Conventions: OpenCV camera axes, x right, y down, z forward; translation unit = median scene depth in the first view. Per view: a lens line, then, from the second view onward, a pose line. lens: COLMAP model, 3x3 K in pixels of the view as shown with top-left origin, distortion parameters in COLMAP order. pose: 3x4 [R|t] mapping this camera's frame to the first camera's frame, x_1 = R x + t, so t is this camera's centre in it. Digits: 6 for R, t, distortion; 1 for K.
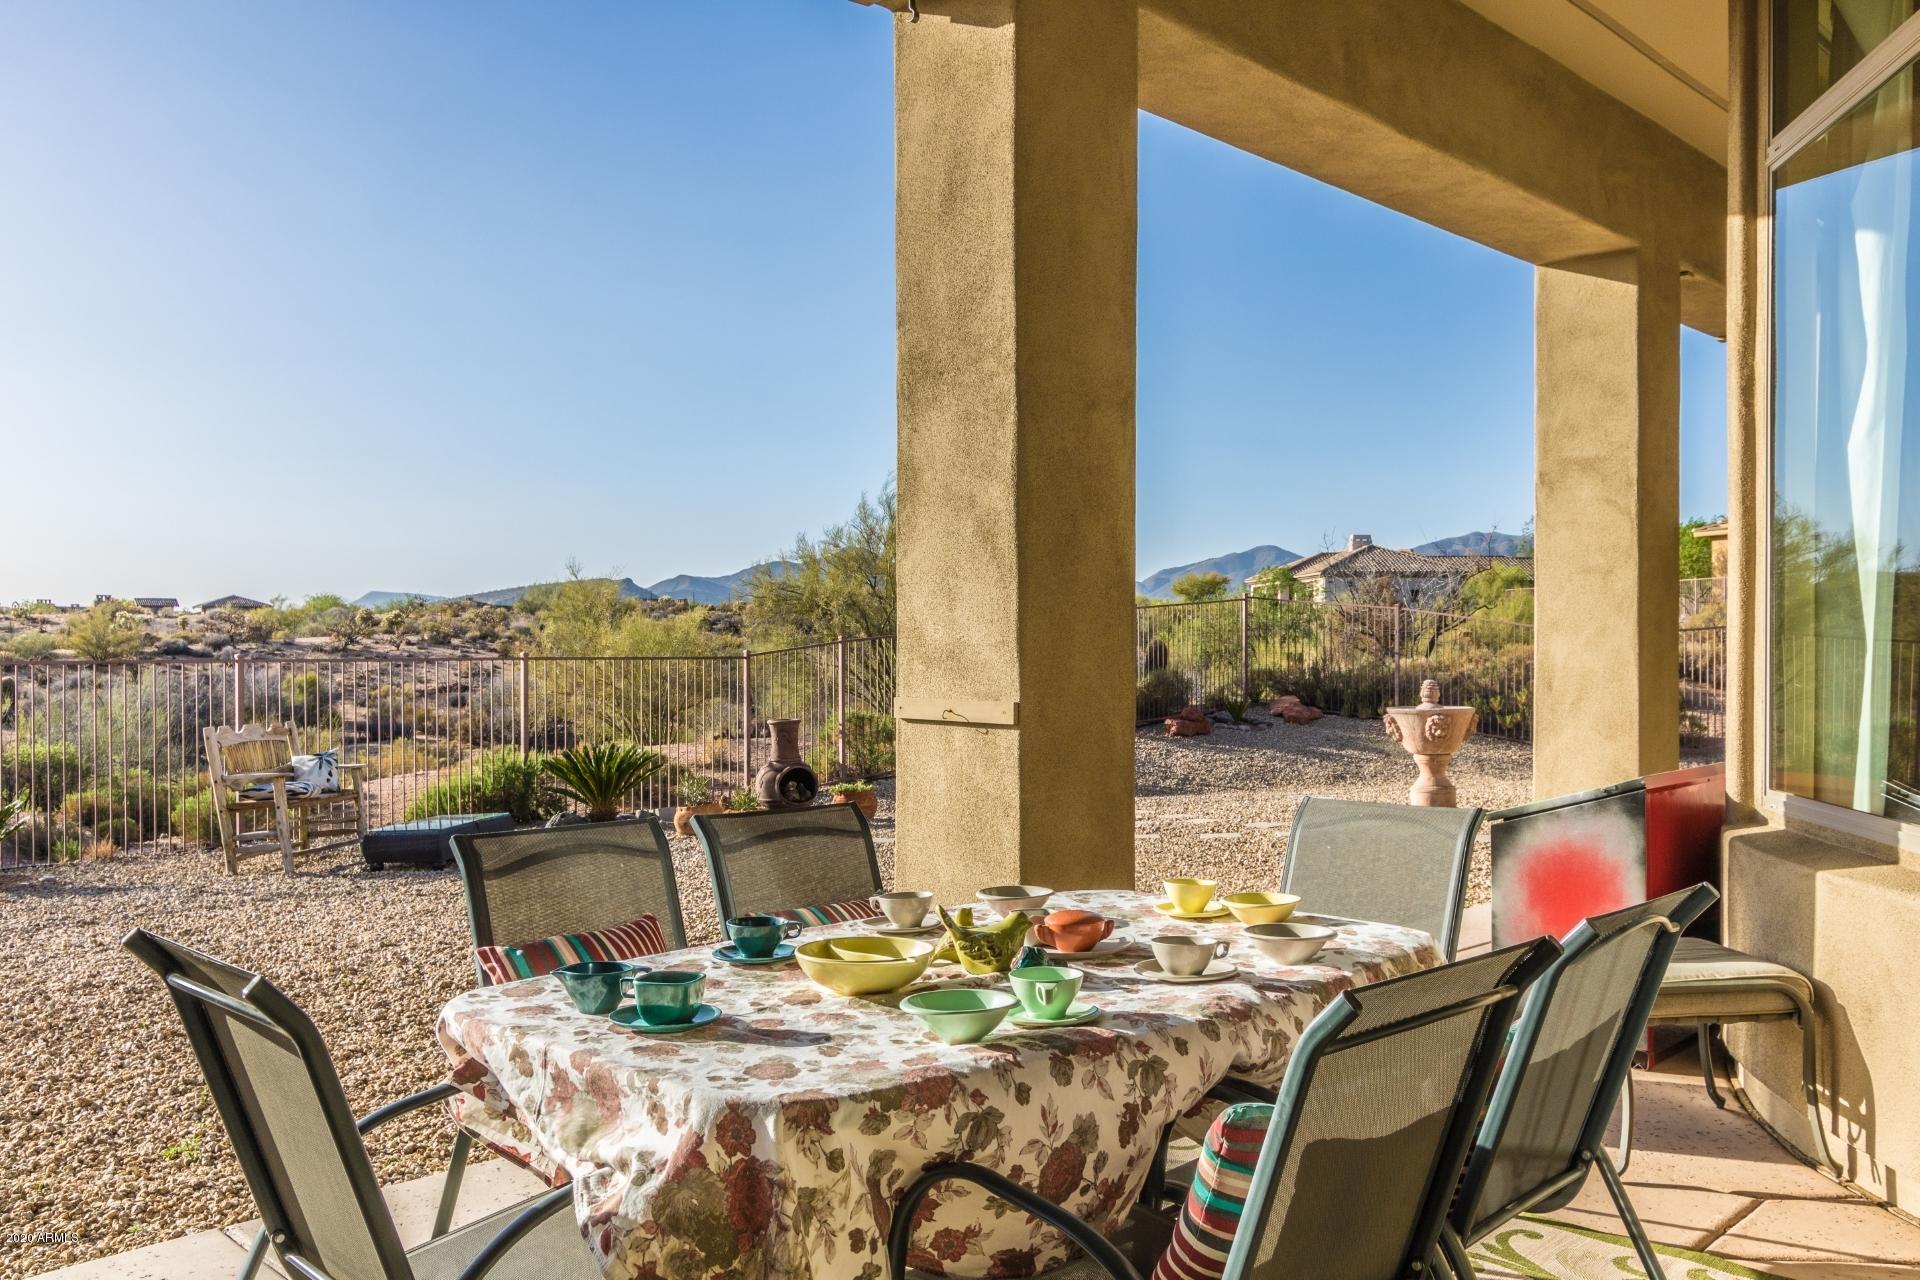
lens RADIAL K [[1516.0, 0, 964.5], [0, 1516.0, 656.2], [0, 0, 1]] dist [-0.002573, -0.010646]
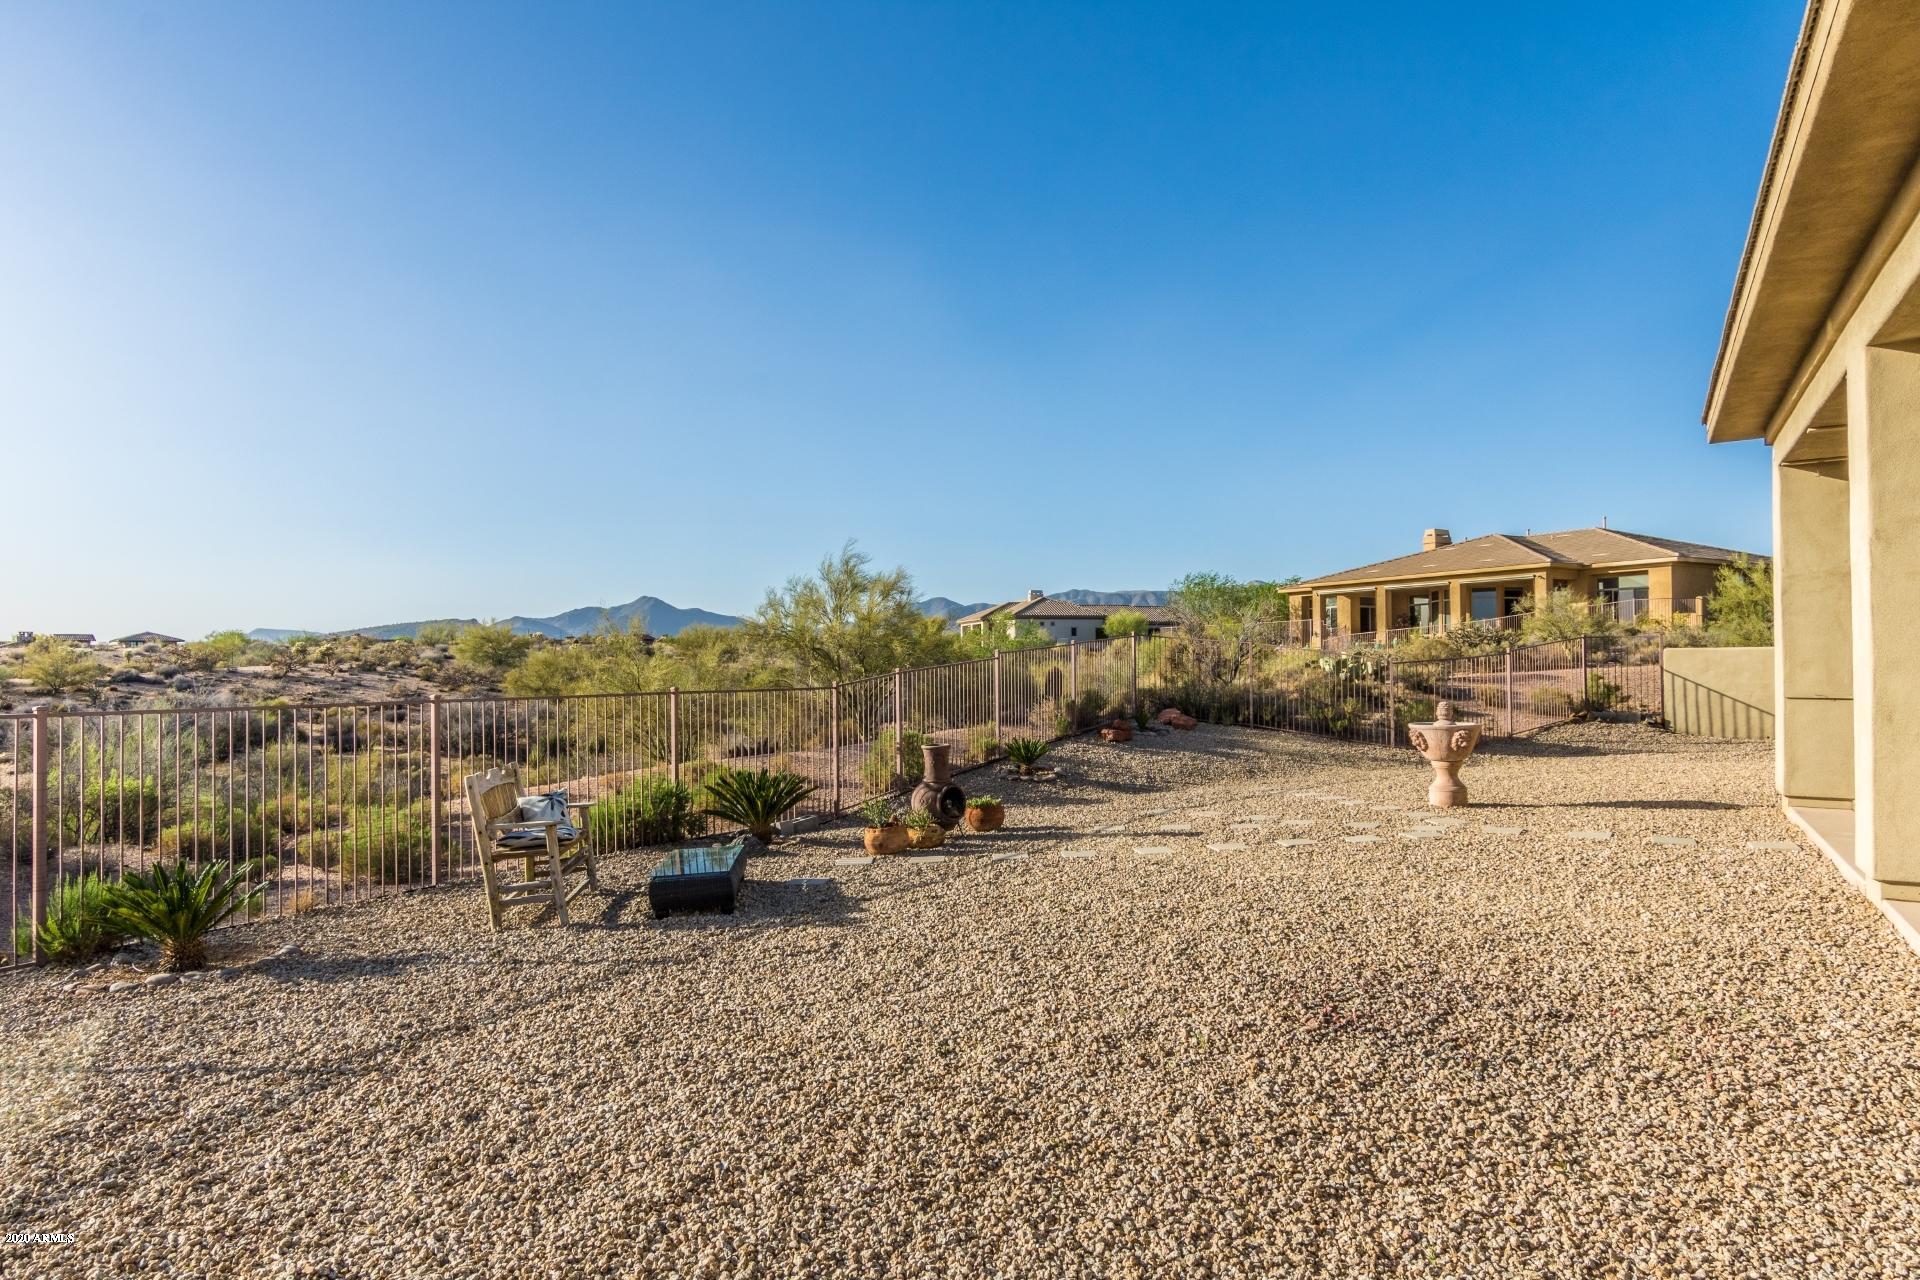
lens RADIAL K [[1055.1, 0, 959.9], [0, 1055.1, 647.9], [0, 0, 1]] dist [0.006811, 0.001522]
pose [[0.978458, -0.004355, 0.206398, -0.077770], [0.009376, 0.999683, -0.023354, -0.003643], [-0.206231, 0.024786, 0.978189, 0.064922]]
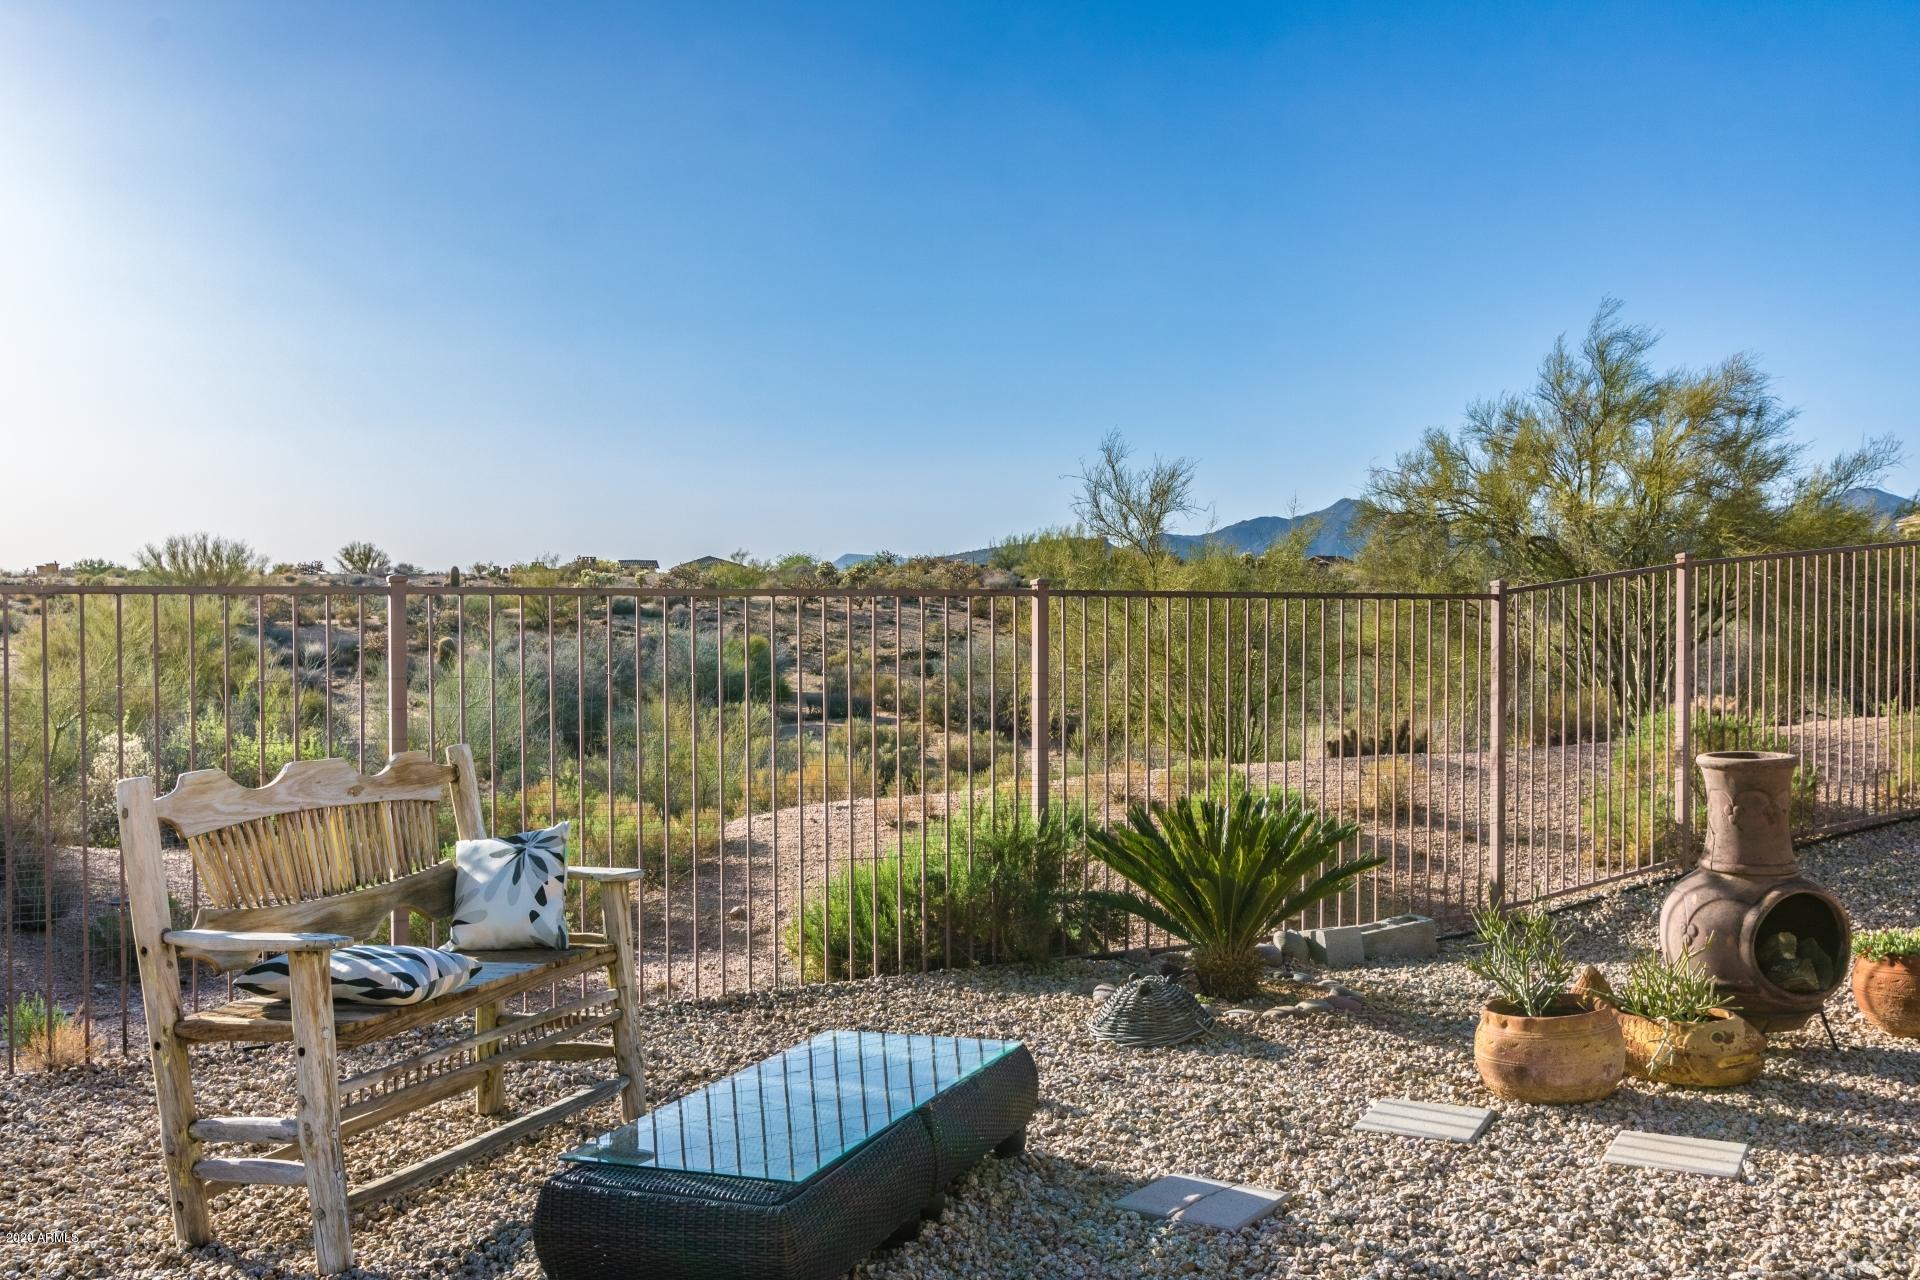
lens RADIAL K [[1685.6, 0, 961.0], [0, 1685.6, 639.7], [0, 0, 1]] dist [-0.007147, 0.000773]
pose [[0.954195, 0.005506, -0.299135, -0.052218], [-0.002115, 0.999930, 0.011661, 0.003058], [0.299178, -0.010494, 0.954140, 0.165912]]
